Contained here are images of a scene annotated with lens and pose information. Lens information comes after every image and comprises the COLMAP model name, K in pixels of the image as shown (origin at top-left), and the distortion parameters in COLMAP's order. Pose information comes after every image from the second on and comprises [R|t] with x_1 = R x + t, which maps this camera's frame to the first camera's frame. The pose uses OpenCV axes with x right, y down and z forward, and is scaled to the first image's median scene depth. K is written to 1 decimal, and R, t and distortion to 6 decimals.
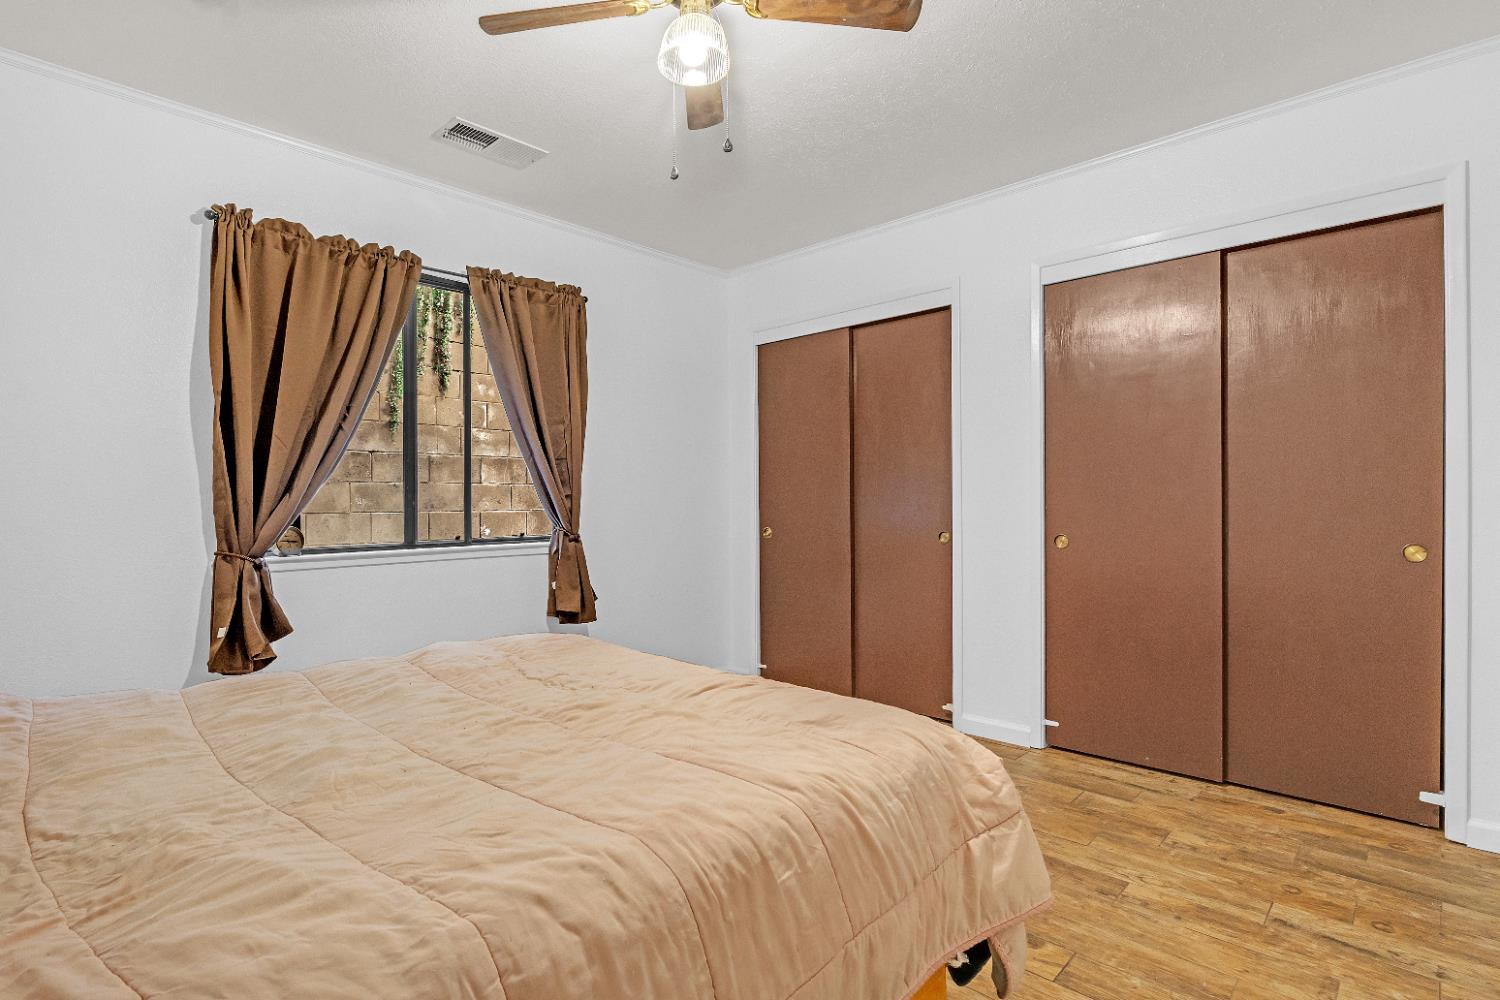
lens RADIAL K [[740.1, 0, 750.0], [0, 740.1, 500.0], [0, 0, 1]] dist [0.000906, 0.000157]
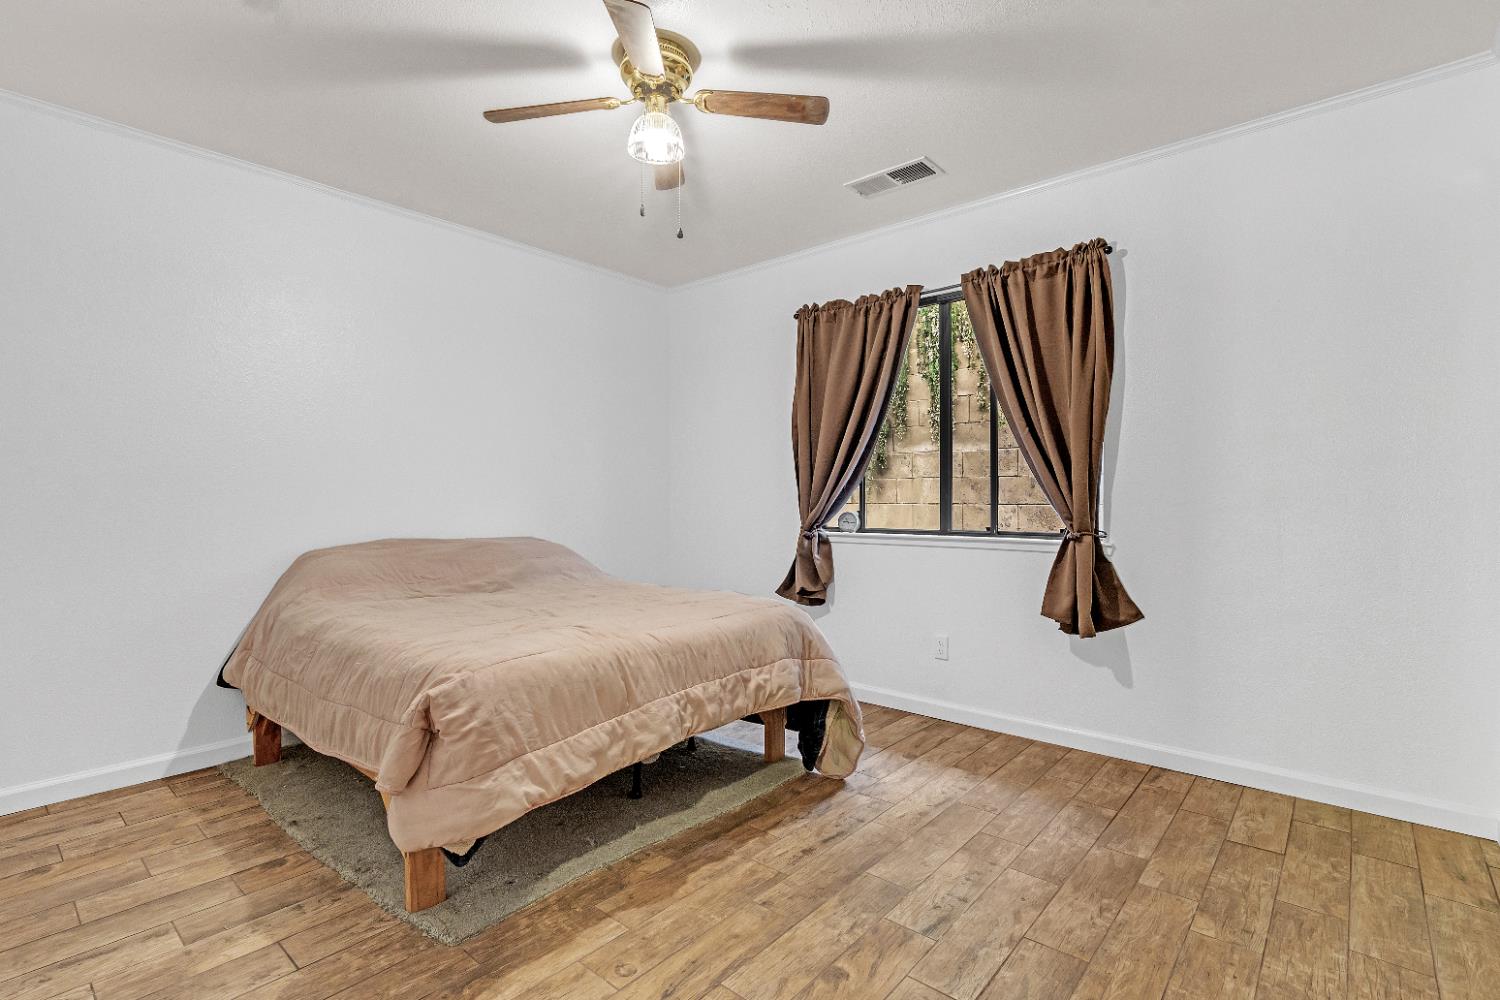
lens RADIAL K [[707.7, 0, 749.2], [0, 707.7, 485.2], [0, 0, 1]] dist [-0.010214, -0.000313]
pose [[0.030777, -0.001962, -0.999524, 0.643427], [0.007586, 0.999970, -0.001729, -0.012651], [0.999497, -0.007530, 0.030791, 0.674794]]
